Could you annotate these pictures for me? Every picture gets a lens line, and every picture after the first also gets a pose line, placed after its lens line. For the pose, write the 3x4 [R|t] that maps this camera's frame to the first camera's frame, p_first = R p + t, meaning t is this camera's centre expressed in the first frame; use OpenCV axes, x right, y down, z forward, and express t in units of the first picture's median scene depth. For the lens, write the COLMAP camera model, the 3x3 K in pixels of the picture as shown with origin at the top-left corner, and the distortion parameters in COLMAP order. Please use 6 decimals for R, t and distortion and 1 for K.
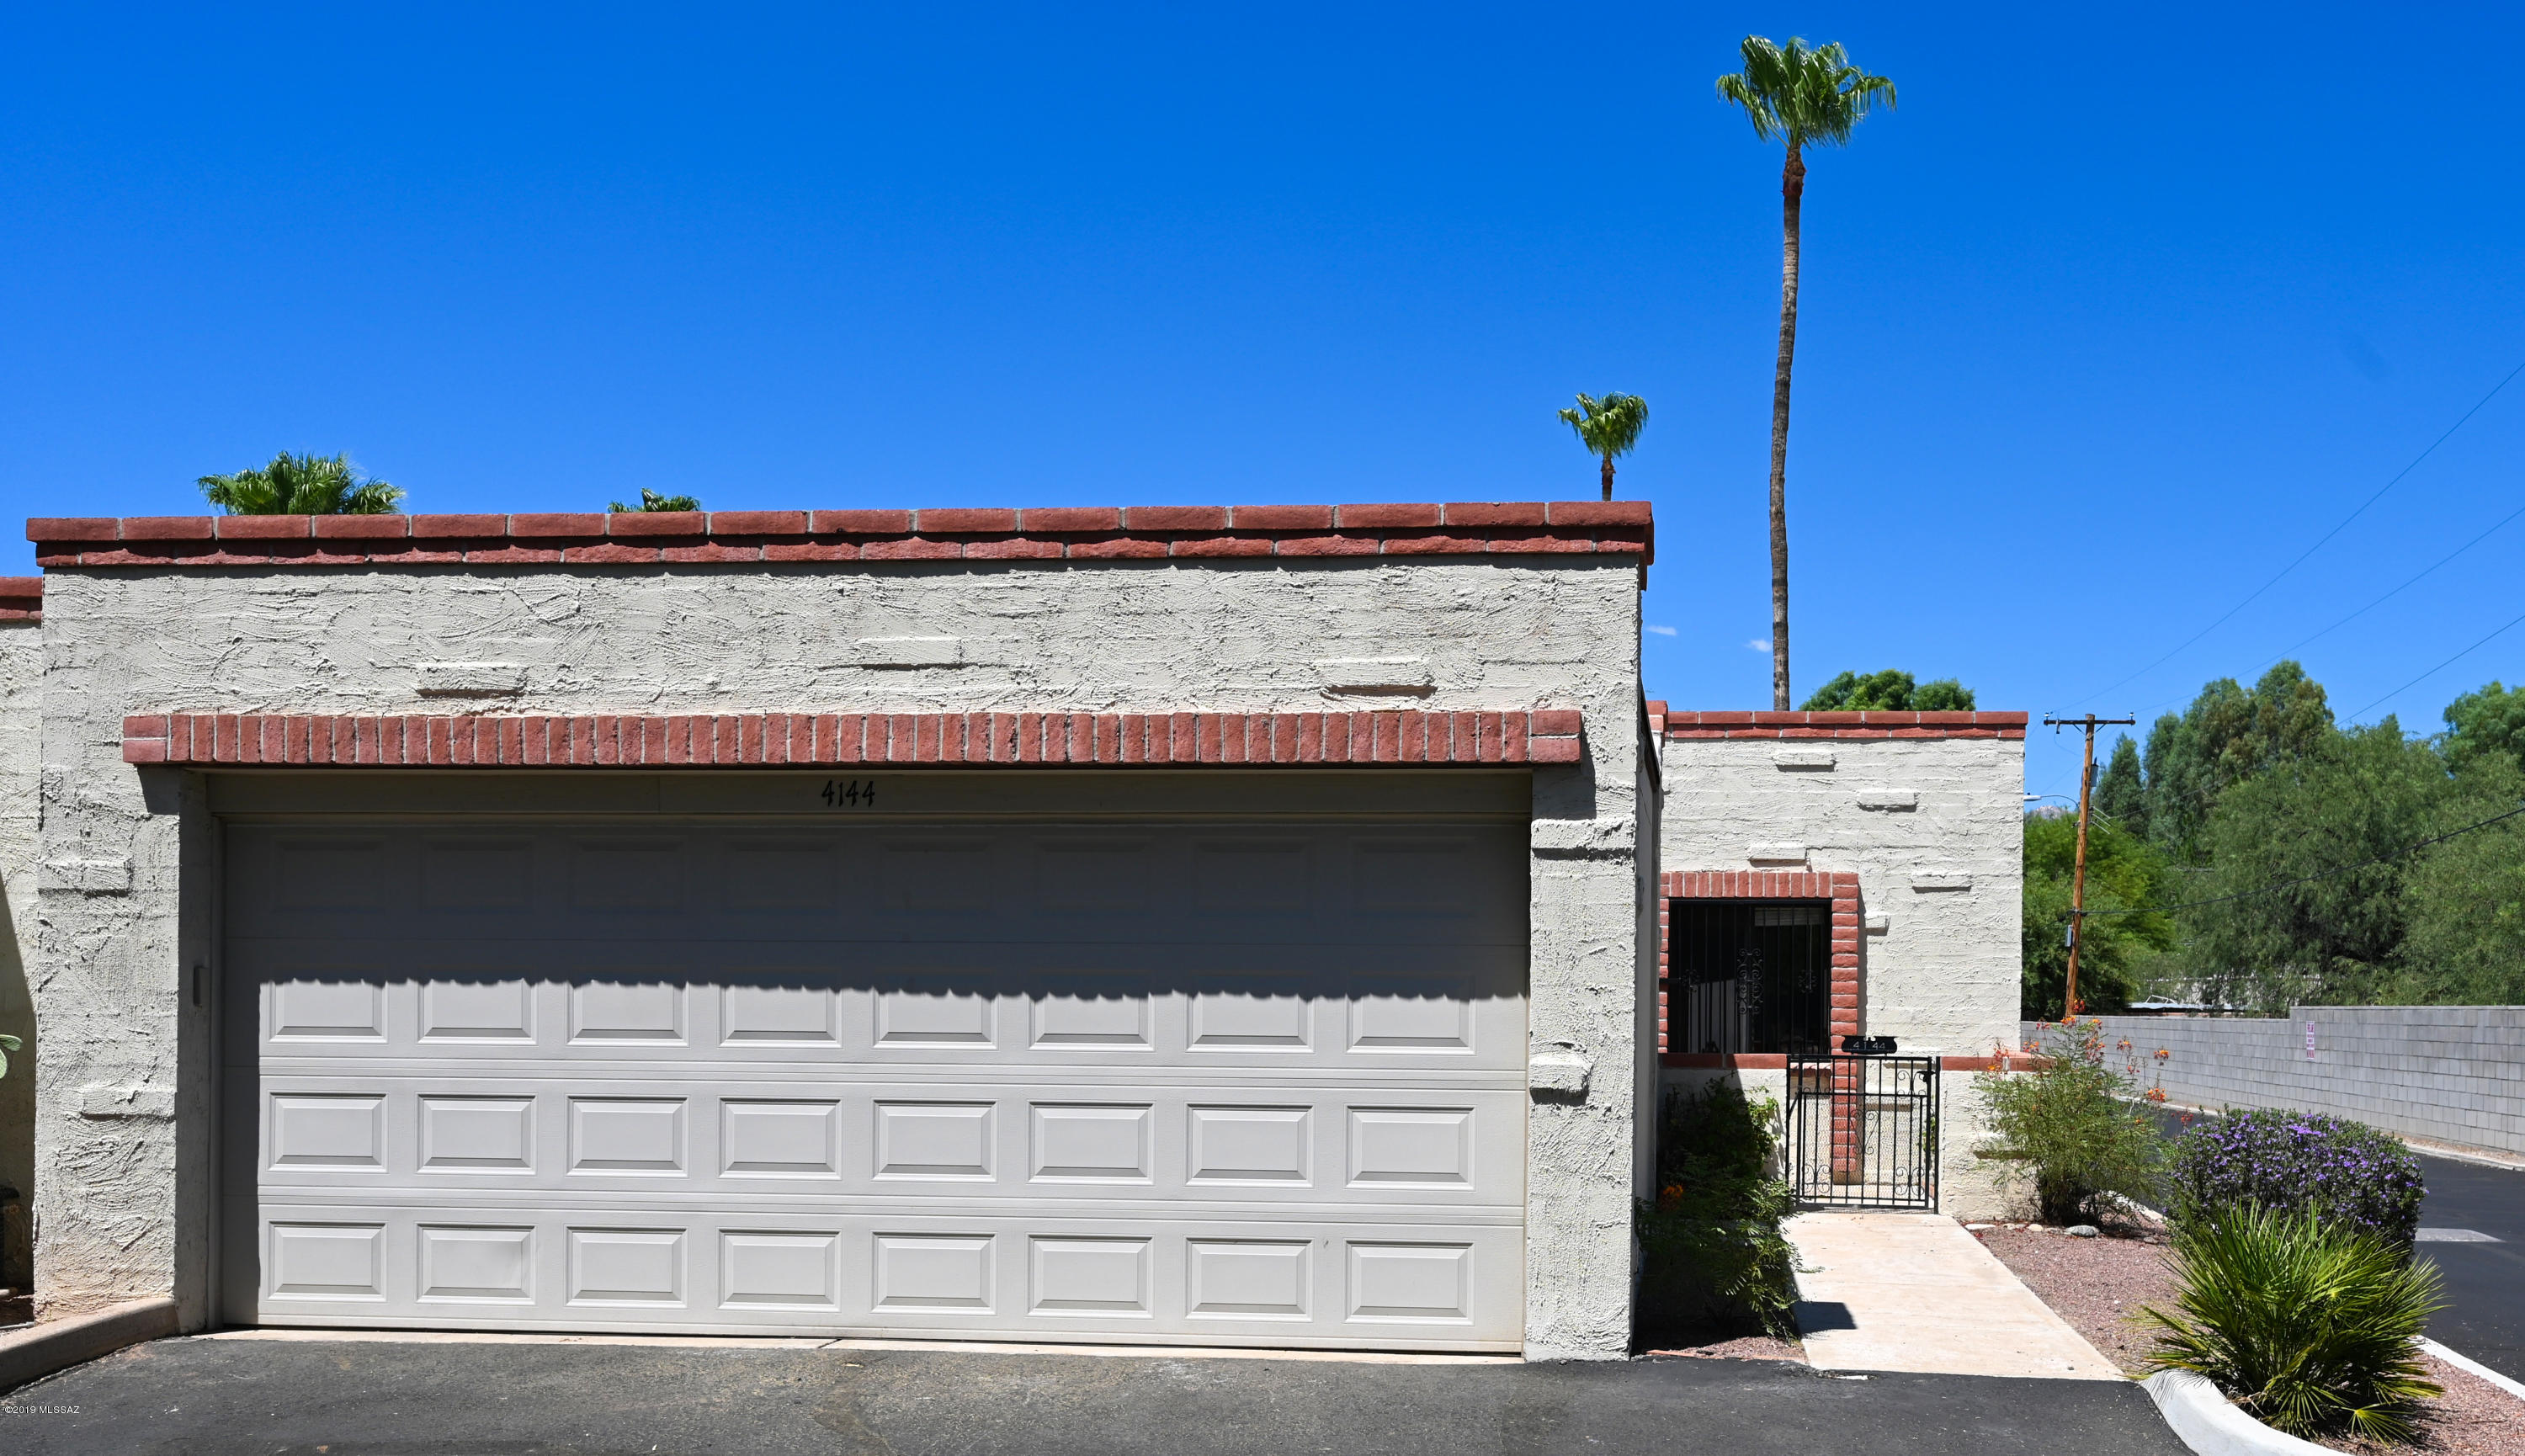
lens RADIAL K [[2299.4, 0, 1263.2], [0, 2299.4, 998.9], [0, 0, 1]] dist [-0.002665, -0.003977]
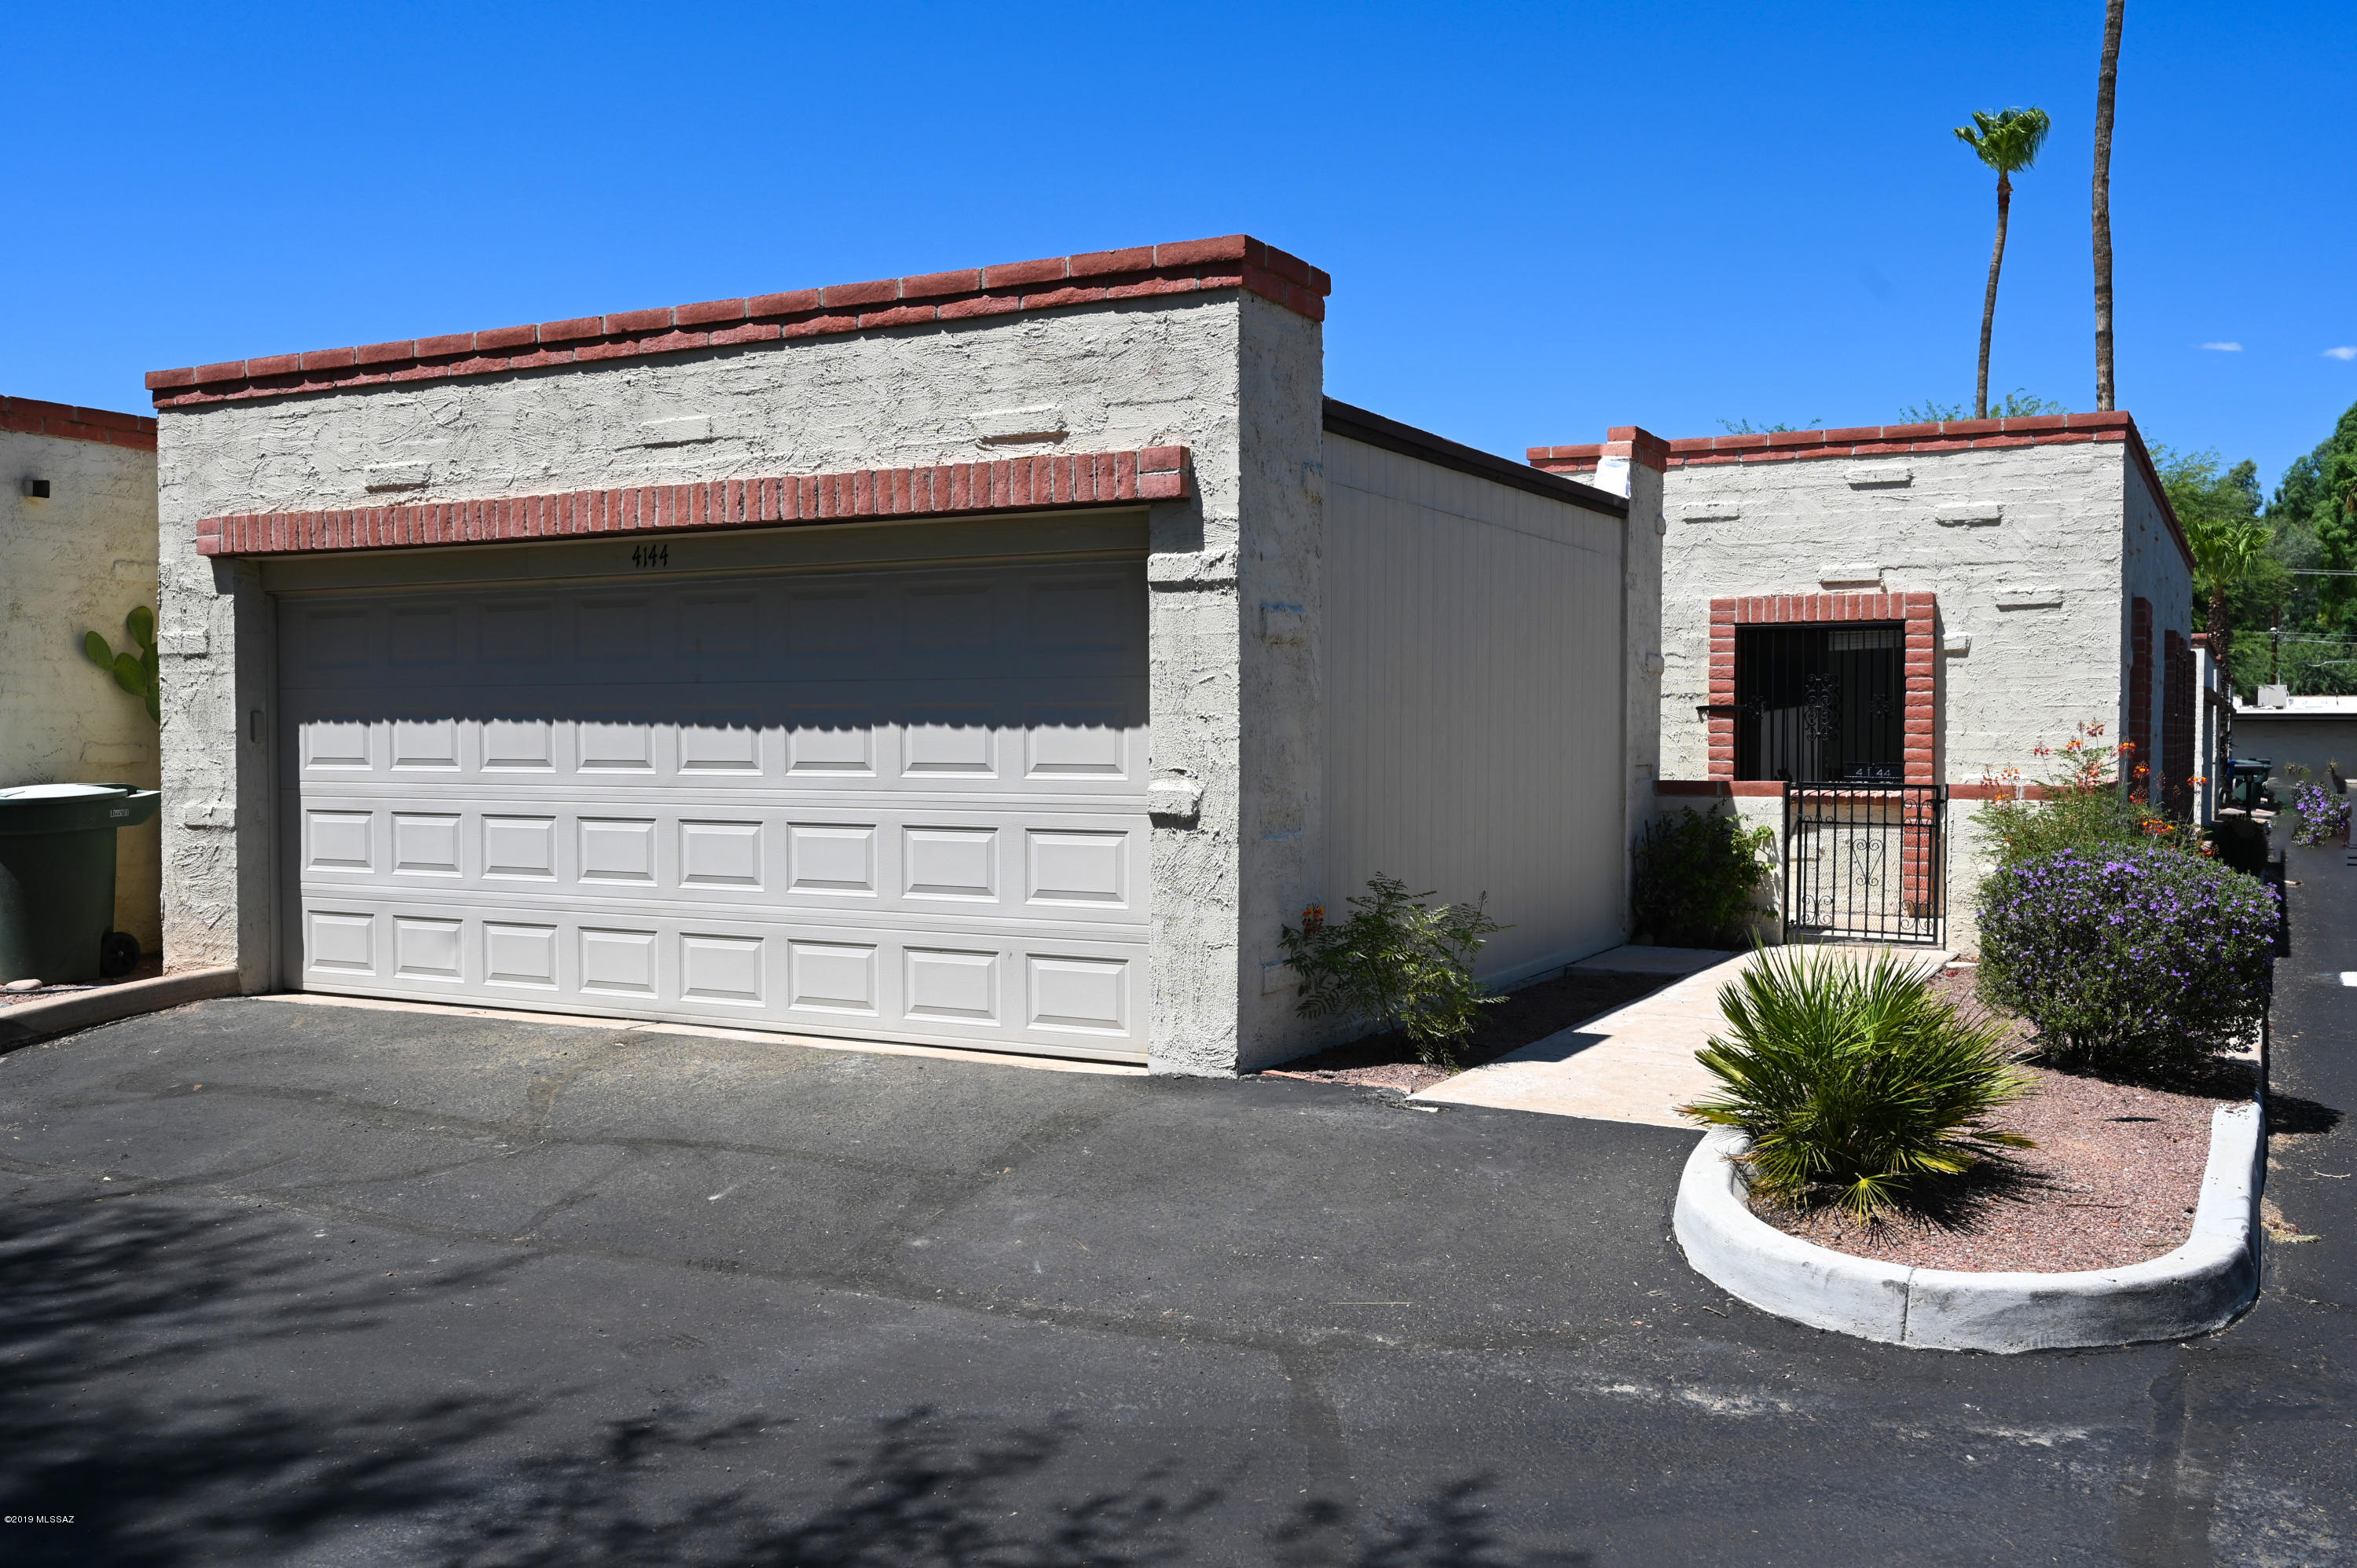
lens RADIAL K [[2048.6, 0, 1178.5], [0, 2048.6, 784.0], [0, 0, 1]] dist [-0.008235, 0.007338]
pose [[0.921697, 0.001703, -0.387908, 0.466767], [0.007882, 0.999702, 0.023117, 0.004304], [0.387831, -0.024364, 0.921408, 0.144366]]
